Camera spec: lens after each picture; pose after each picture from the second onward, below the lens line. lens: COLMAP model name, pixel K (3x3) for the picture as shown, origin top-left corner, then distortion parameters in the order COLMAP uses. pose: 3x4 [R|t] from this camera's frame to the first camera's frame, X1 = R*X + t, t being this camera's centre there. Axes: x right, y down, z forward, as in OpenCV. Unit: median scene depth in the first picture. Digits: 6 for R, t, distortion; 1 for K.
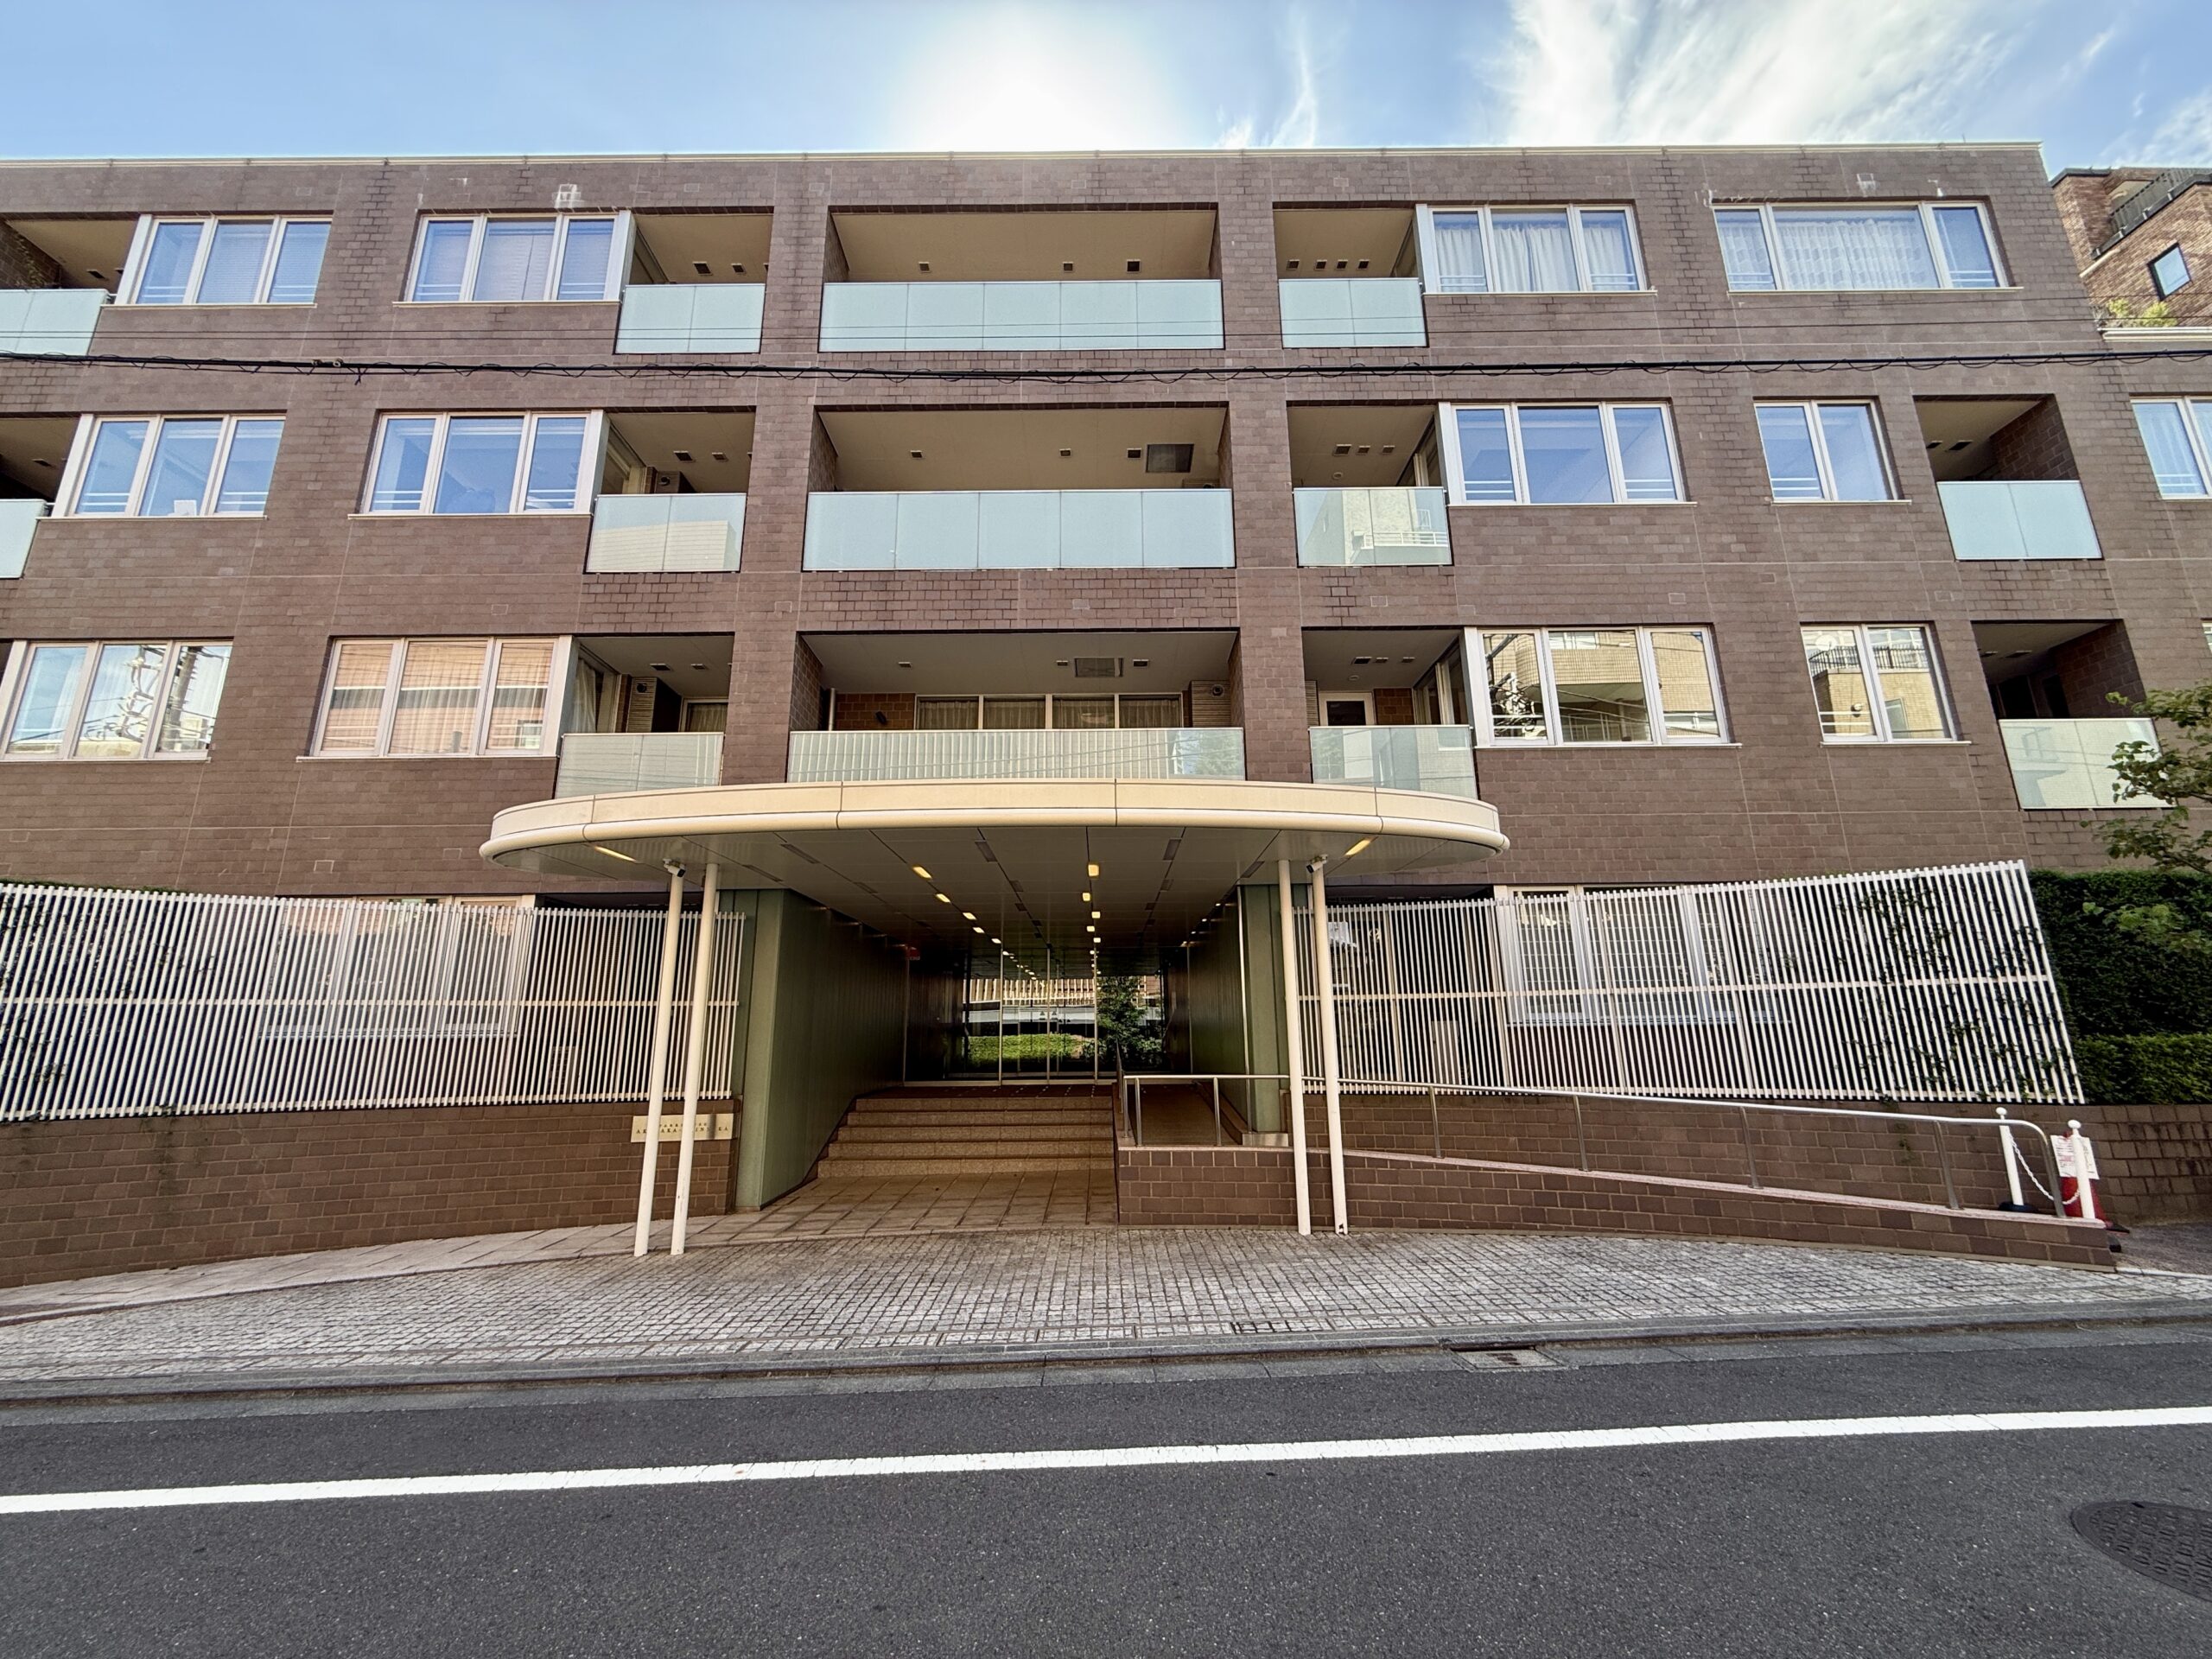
lens RADIAL K [[884.6, 0, 1098.9], [0, 884.6, 829.6], [0, 0, 1]] dist [-0.000163, 0.000031]
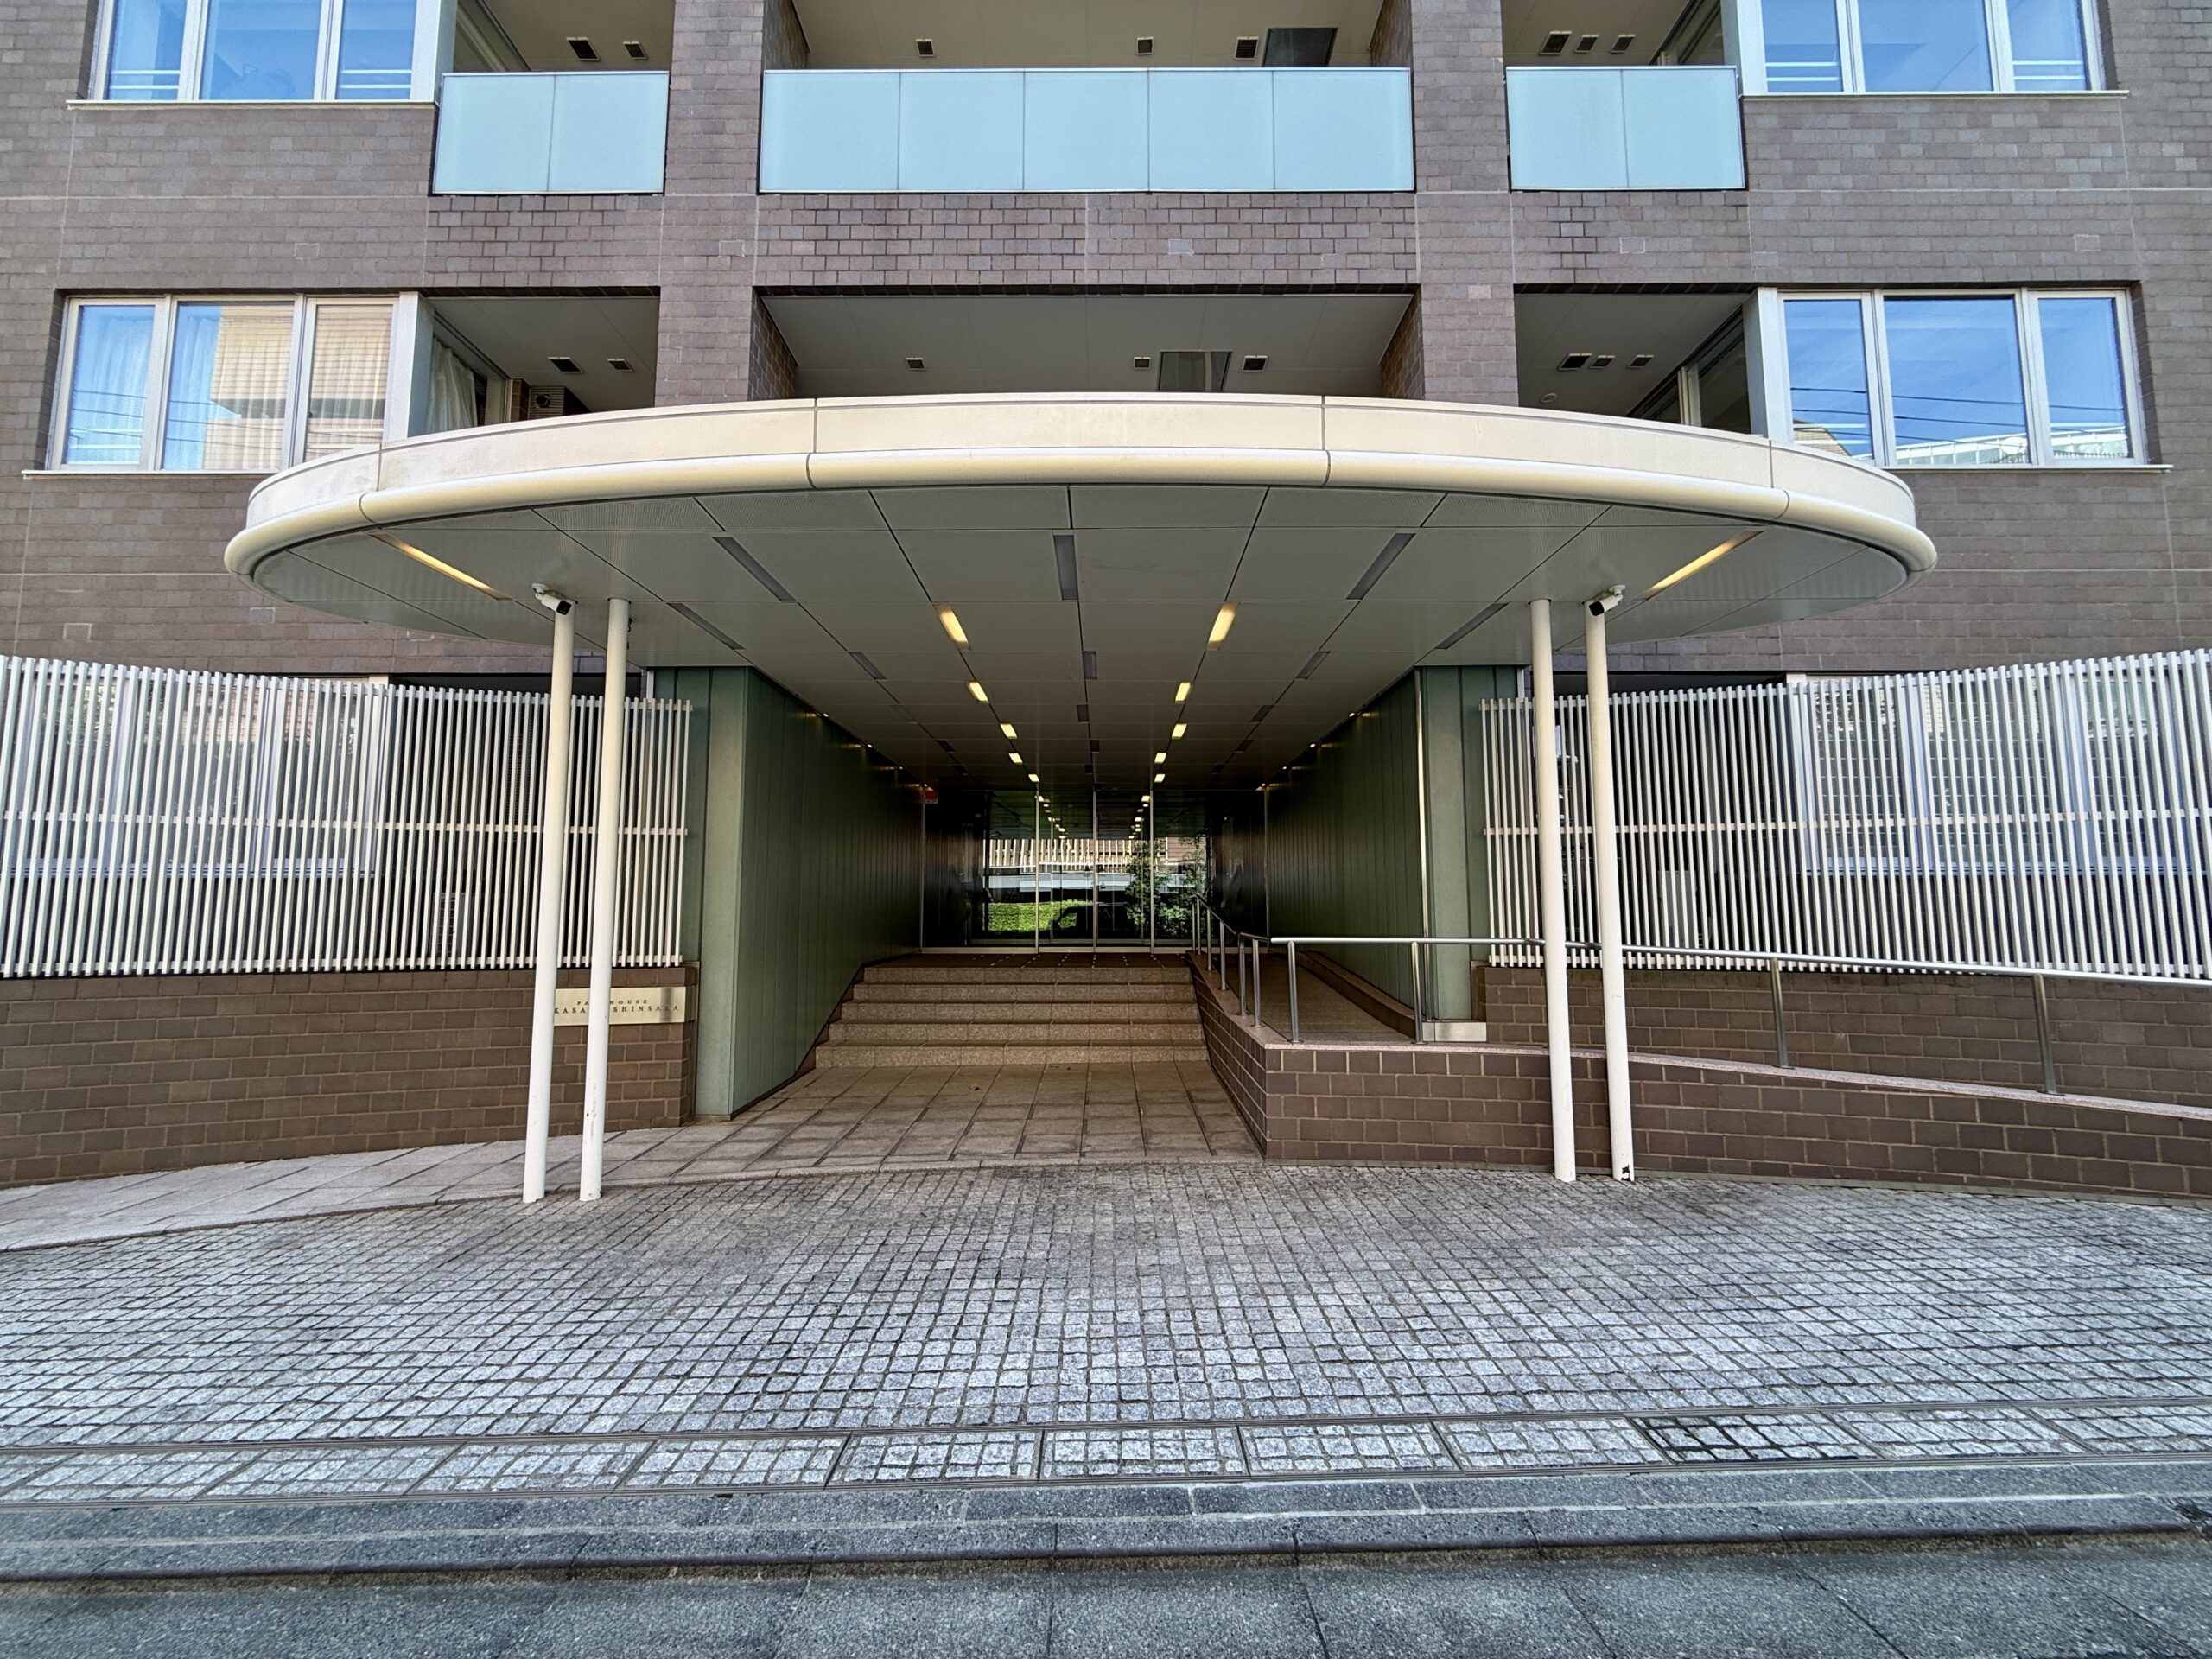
lens RADIAL K [[884.6, 0, 1098.9], [0, 884.6, 829.6], [0, 0, 1]] dist [-0.000163, 0.000031]
pose [[0.999949, 0.008833, -0.004871, -0.074795], [-0.008068, 0.990222, 0.139270, 0.085760], [0.006054, -0.139223, 0.990243, 0.285830]]
